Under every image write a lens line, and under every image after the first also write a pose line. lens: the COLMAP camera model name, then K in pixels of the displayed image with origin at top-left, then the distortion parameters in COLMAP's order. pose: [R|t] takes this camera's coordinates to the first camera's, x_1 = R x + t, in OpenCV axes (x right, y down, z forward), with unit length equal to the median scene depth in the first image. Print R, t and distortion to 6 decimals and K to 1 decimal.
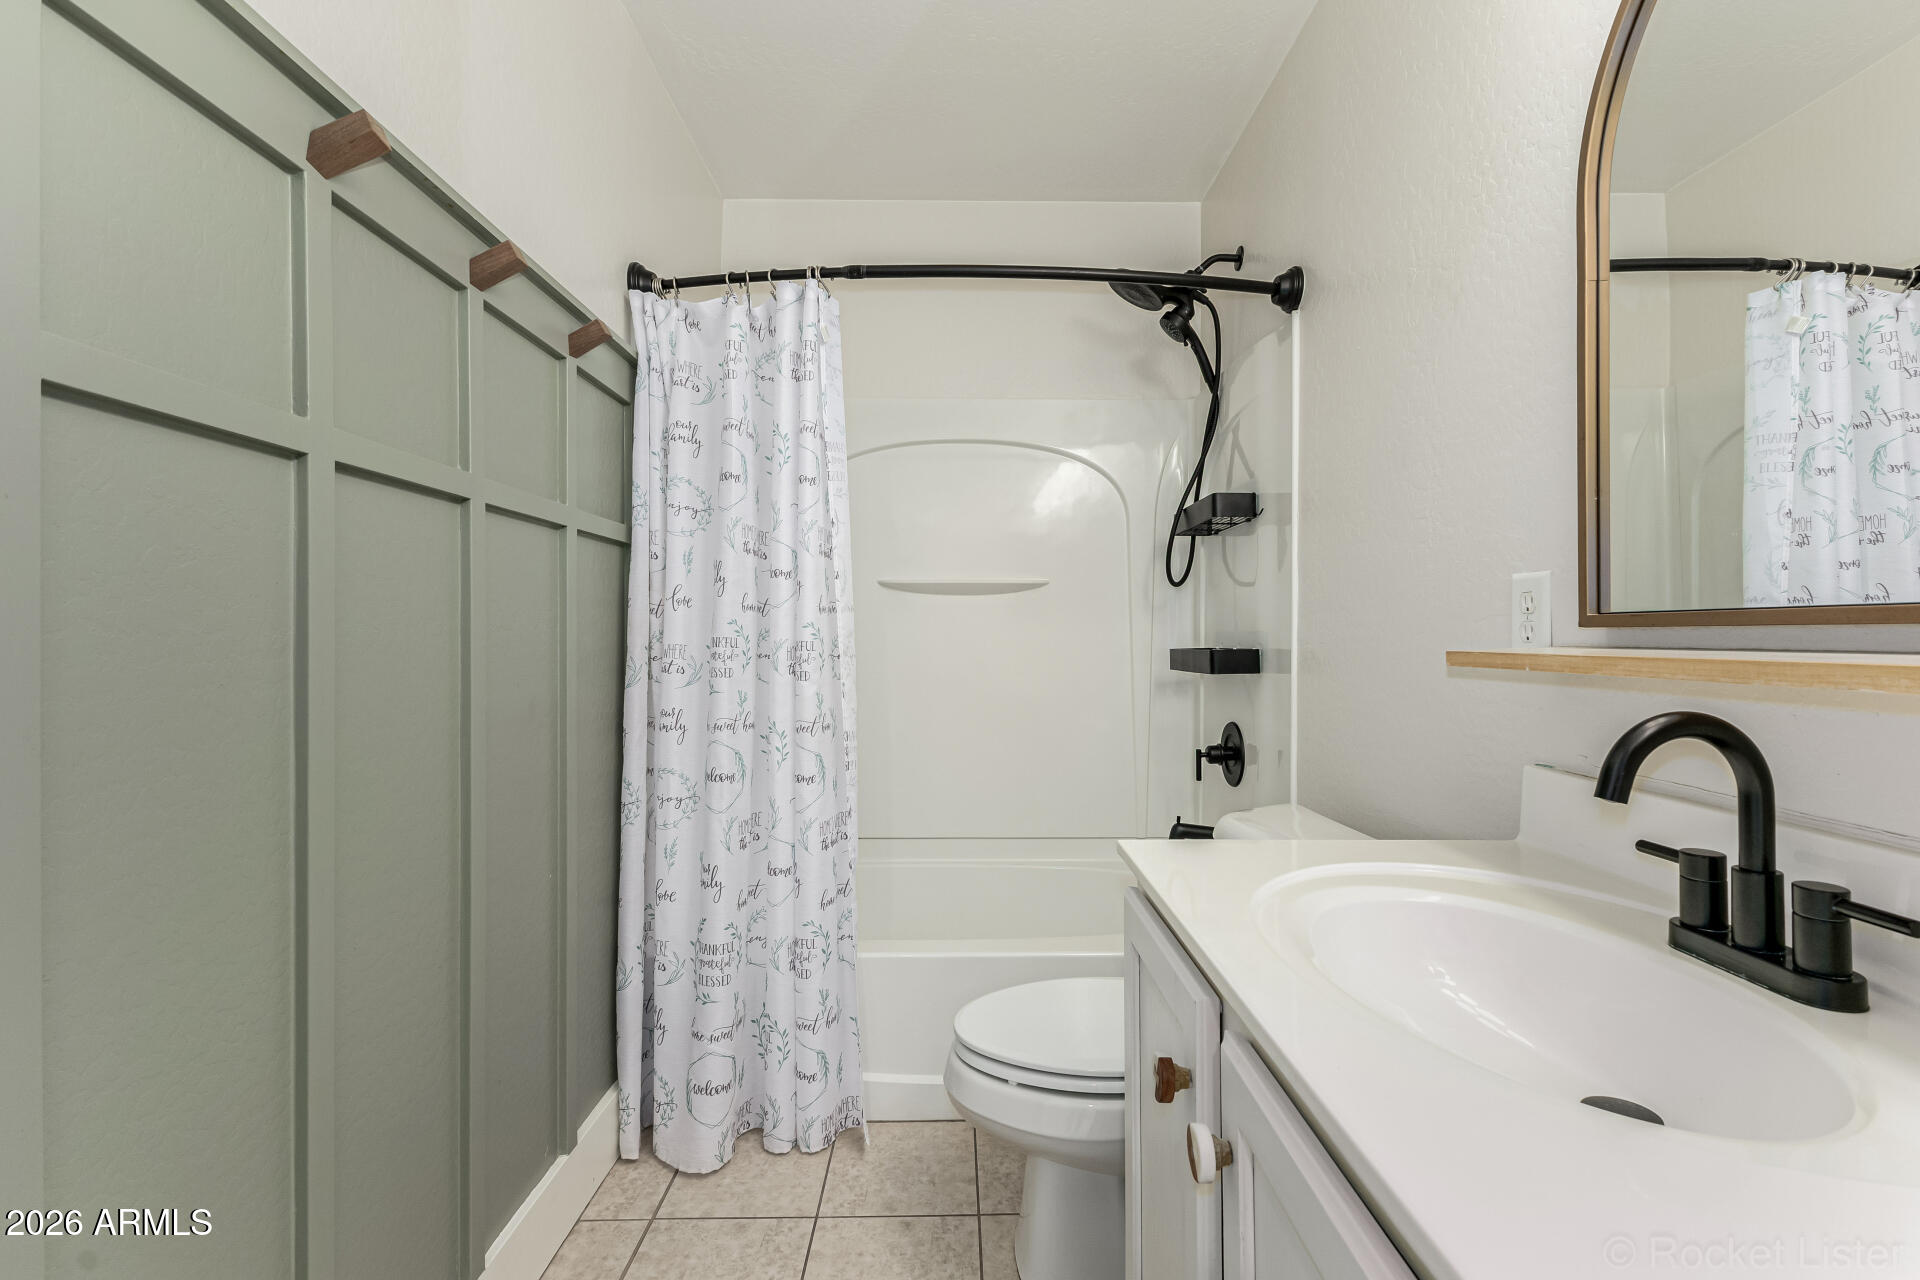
lens RADIAL K [[837.0, 0, 948.7], [0, 837.0, 635.8], [0, 0, 1]] dist [0.007522, -0.000314]
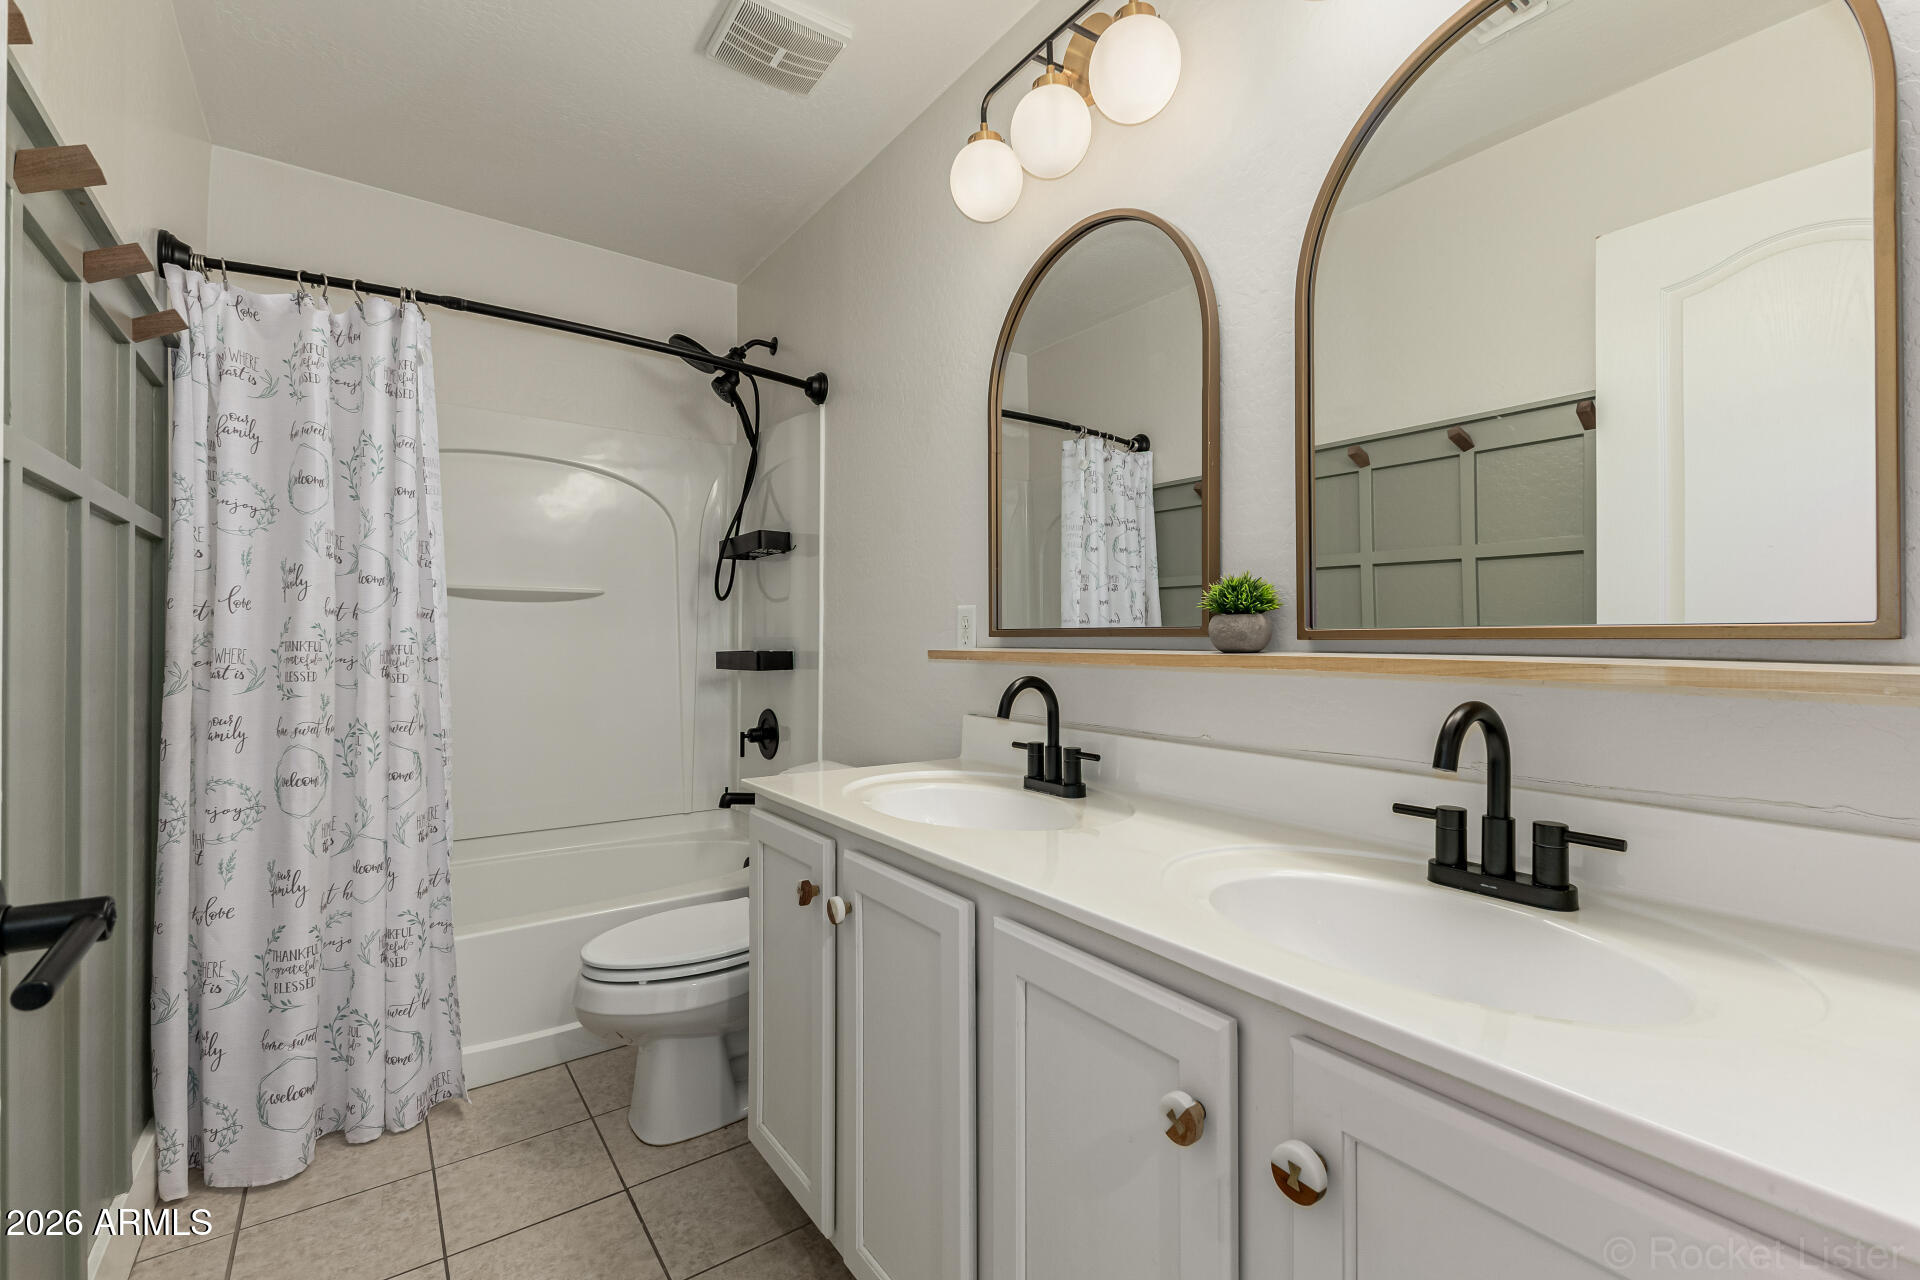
lens RADIAL K [[837.0, 0, 965.1], [0, 837.0, 637.1], [0, 0, 1]] dist [0.007522, -0.000314]
pose [[0.809380, 0.005326, 0.587261, -0.216457], [-0.002572, 0.999981, -0.005524, 0.000482], [-0.587279, 0.002960, 0.809379, -0.266772]]
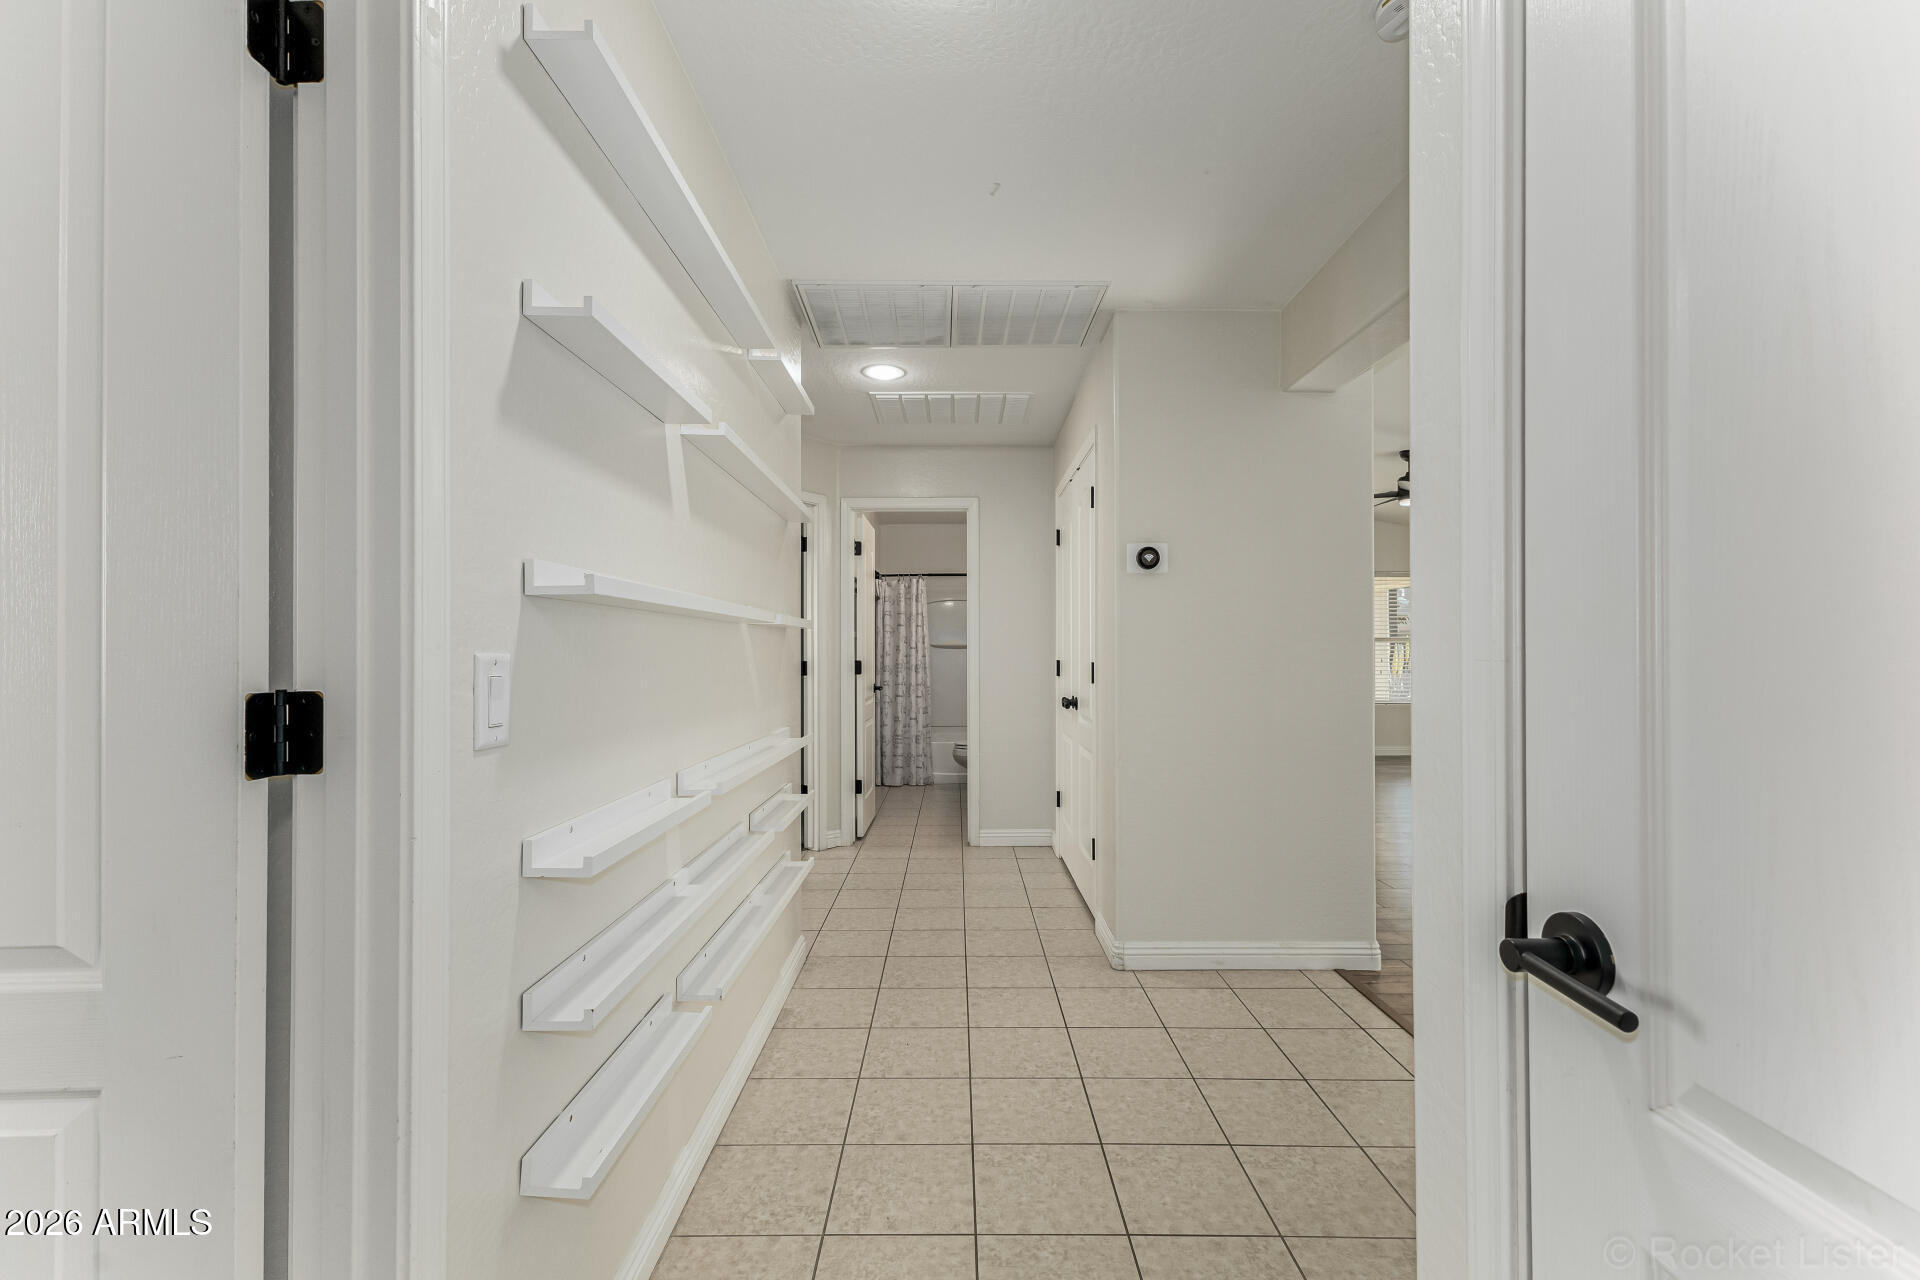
lens RADIAL K [[837.0, 0, 948.6], [0, 837.0, 685.4], [0, 0, 1]] dist [0.007522, -0.000314]
pose [[0.999997, -0.000627, 0.002502, -0.033104], [0.000646, 0.999972, -0.007397, 0.142808], [-0.002497, 0.007399, 0.999970, -3.163319]]
